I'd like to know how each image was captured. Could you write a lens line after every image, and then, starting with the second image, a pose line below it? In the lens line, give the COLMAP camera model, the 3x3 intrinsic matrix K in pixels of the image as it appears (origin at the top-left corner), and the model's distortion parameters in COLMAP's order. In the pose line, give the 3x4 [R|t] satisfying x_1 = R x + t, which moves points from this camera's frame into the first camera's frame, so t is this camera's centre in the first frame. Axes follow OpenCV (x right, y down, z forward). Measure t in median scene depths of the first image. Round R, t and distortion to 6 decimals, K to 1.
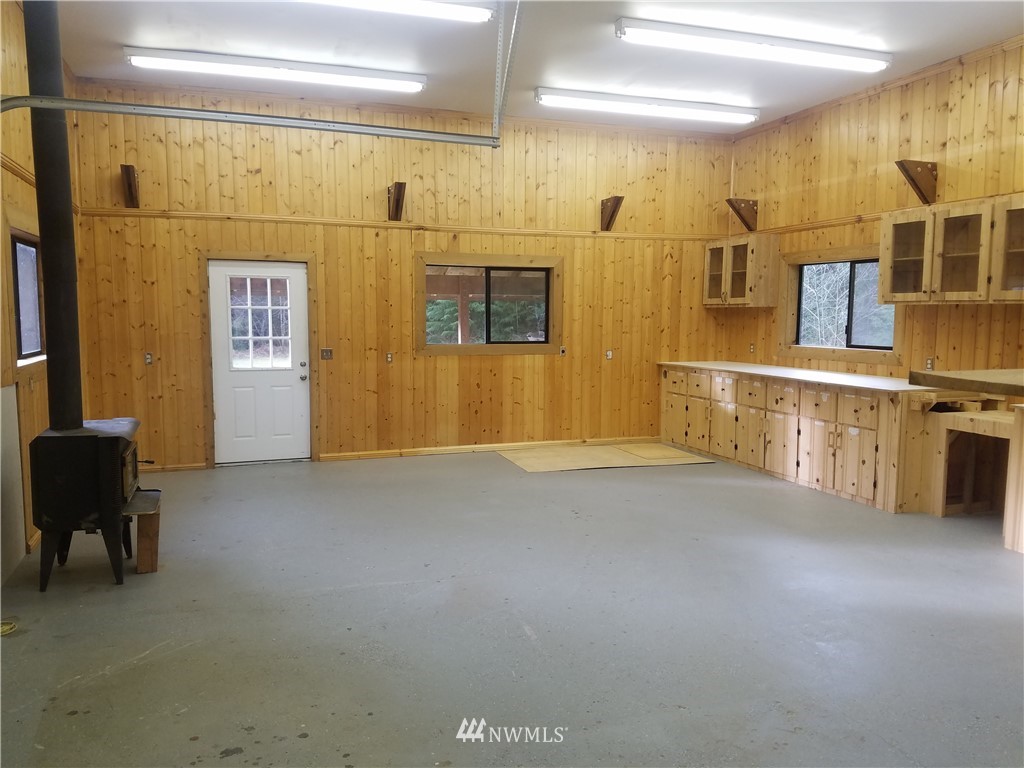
lens RADIAL K [[784.9, 0, 511.9], [0, 784.9, 387.7], [0, 0, 1]] dist [-0.008663, -0.014055]
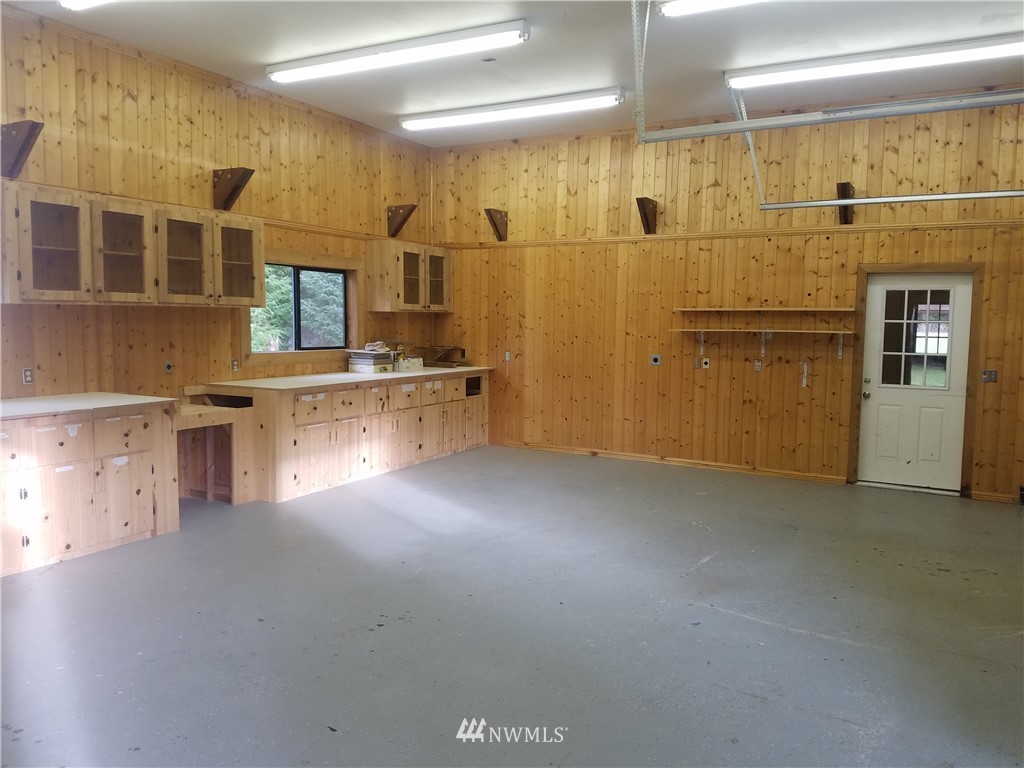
lens RADIAL K [[784.9, 0, 513.2], [0, 784.9, 382.4], [0, 0, 1]] dist [-0.008663, -0.014055]
pose [[-0.653381, -0.072911, 0.753510, -0.459667], [0.060387, 0.987160, 0.147882, -0.126567], [-0.754617, 0.142126, -0.640588, 1.263694]]
